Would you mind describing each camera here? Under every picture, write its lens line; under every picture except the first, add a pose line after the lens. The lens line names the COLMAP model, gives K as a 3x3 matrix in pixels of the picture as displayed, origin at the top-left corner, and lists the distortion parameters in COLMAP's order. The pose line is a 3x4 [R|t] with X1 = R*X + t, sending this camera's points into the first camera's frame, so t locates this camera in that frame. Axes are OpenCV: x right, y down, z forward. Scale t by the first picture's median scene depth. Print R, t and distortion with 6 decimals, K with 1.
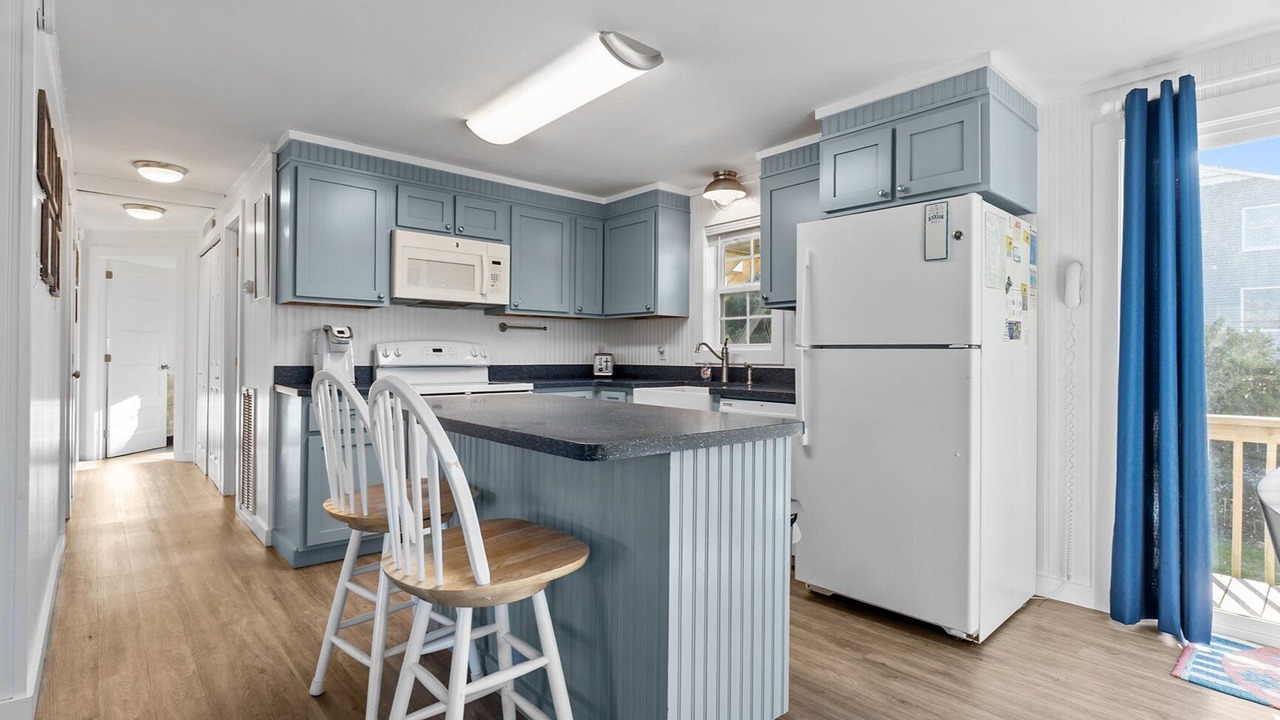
lens RADIAL K [[616.3, 0, 663.2], [0, 616.3, 352.9], [0, 0, 1]] dist [-0.002368, -0.000361]
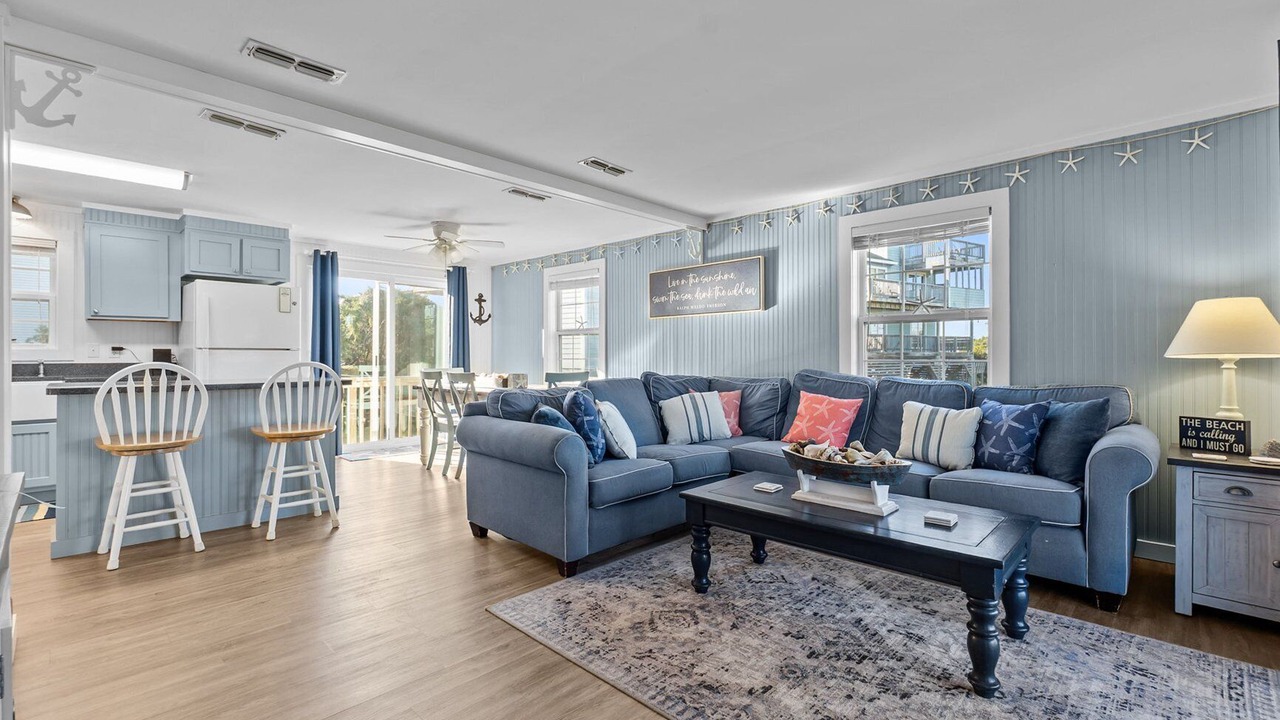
lens RADIAL K [[566.7, 0, 646.7], [0, 566.7, 355.6], [0, 0, 1]] dist [-0.001582, -0.000032]
pose [[-0.075887, -0.006407, 0.997096, -1.038424], [-0.004412, 0.999972, 0.006090, -0.004255], [-0.997107, -0.003937, -0.075913, -0.109723]]
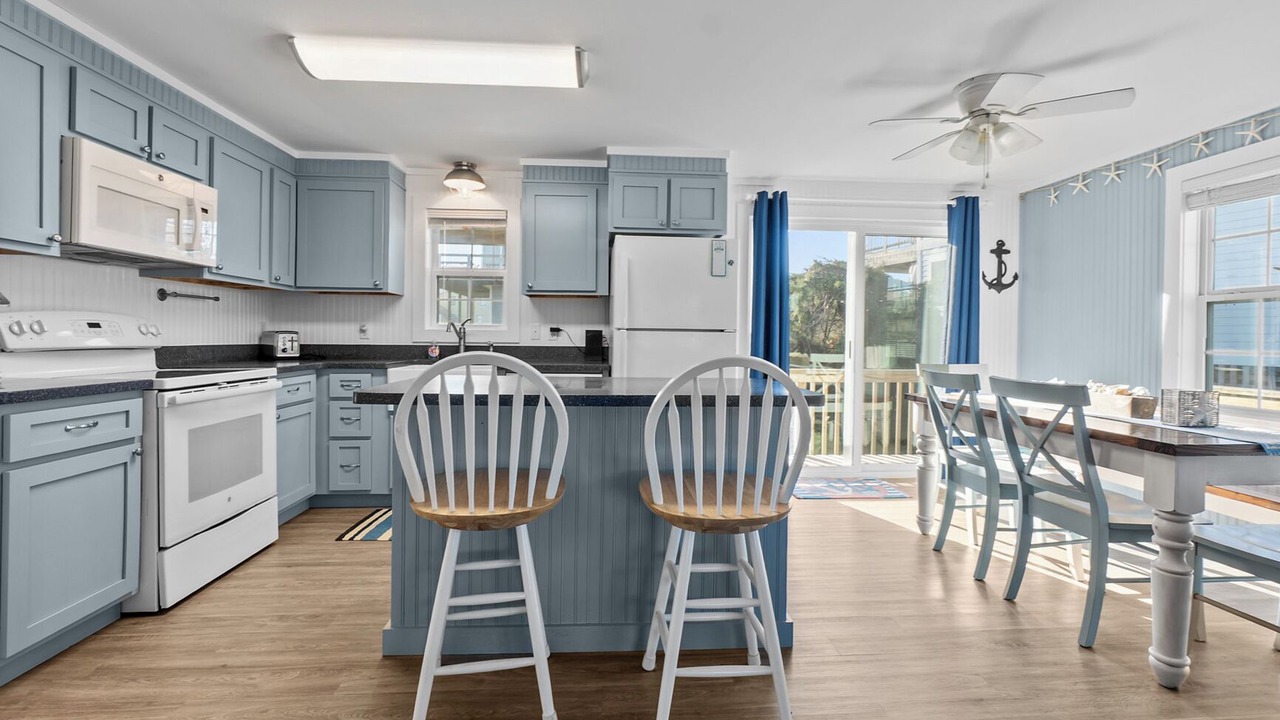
lens RADIAL K [[565.6, 0, 634.5], [0, 565.6, 340.0], [0, 0, 1]] dist [-0.003130, -0.000679]
pose [[0.624537, -0.001871, 0.780993, -0.481504], [-0.010182, 0.999893, 0.010537, -0.000295], [-0.780929, -0.014533, 0.624451, 0.154738]]
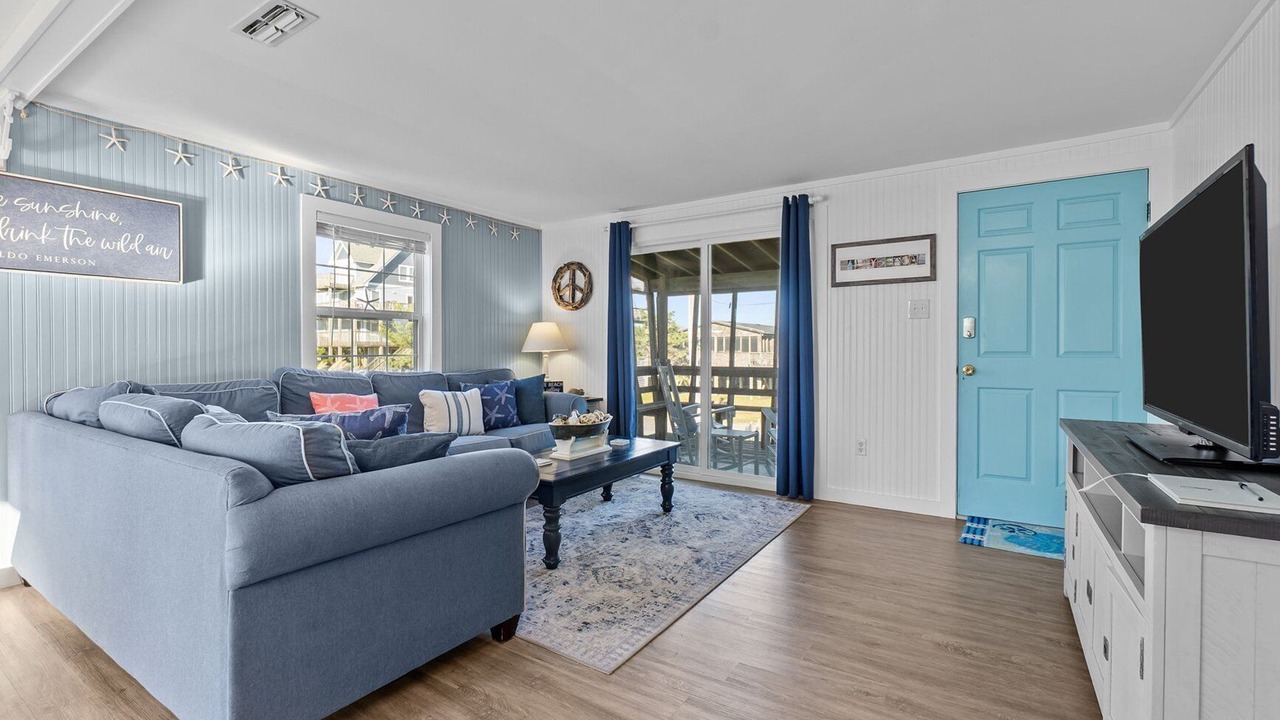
lens RADIAL K [[553.8, 0, 644.1], [0, 553.8, 355.9], [0, 0, 1]] dist [-0.000740, -0.000177]
pose [[-0.963654, -0.005144, -0.267104, -0.336252], [-0.007079, 0.999955, 0.006285, -0.000202], [0.267059, 0.007947, -0.963647, 0.461816]]
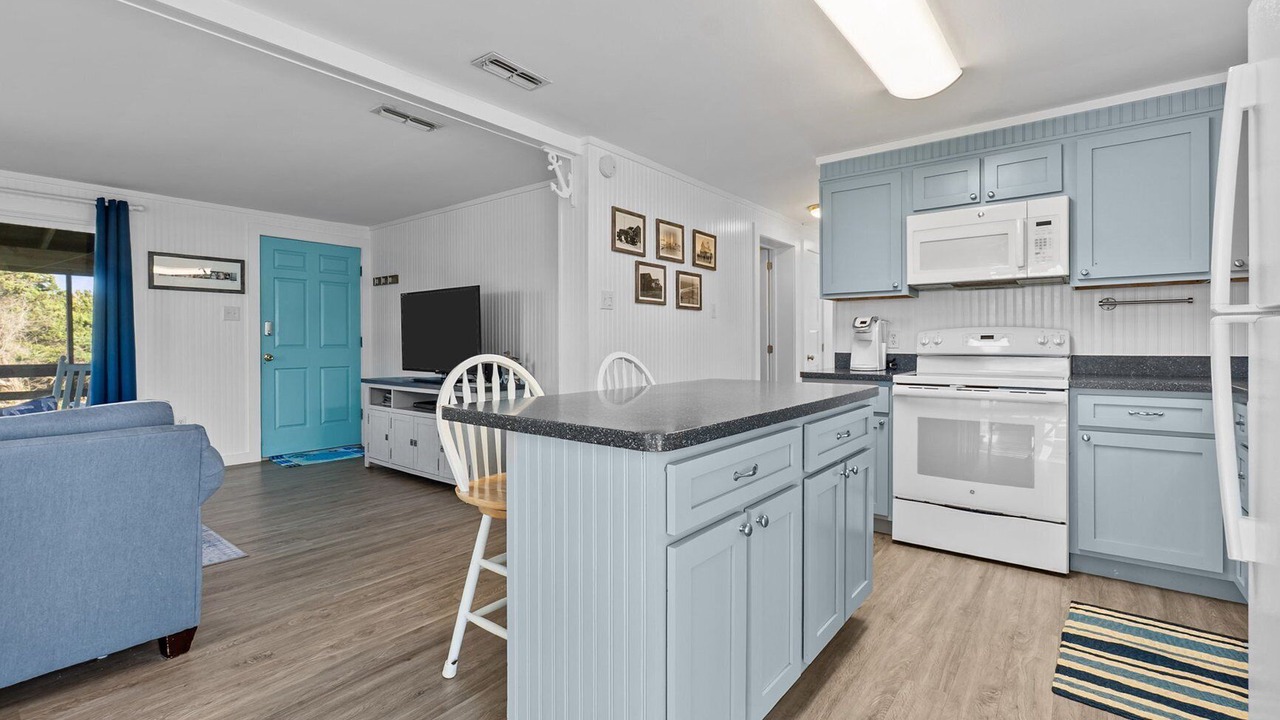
lens RADIAL K [[553.5, 0, 626.8], [0, 553.5, 345.9], [0, 0, 1]] dist [-0.000023, 0.000007]
pose [[0.163288, -0.003303, -0.986573, 0.331293], [0.007457, 0.999970, -0.002113, 0.005905], [0.986550, -0.007012, 0.163308, 0.364996]]
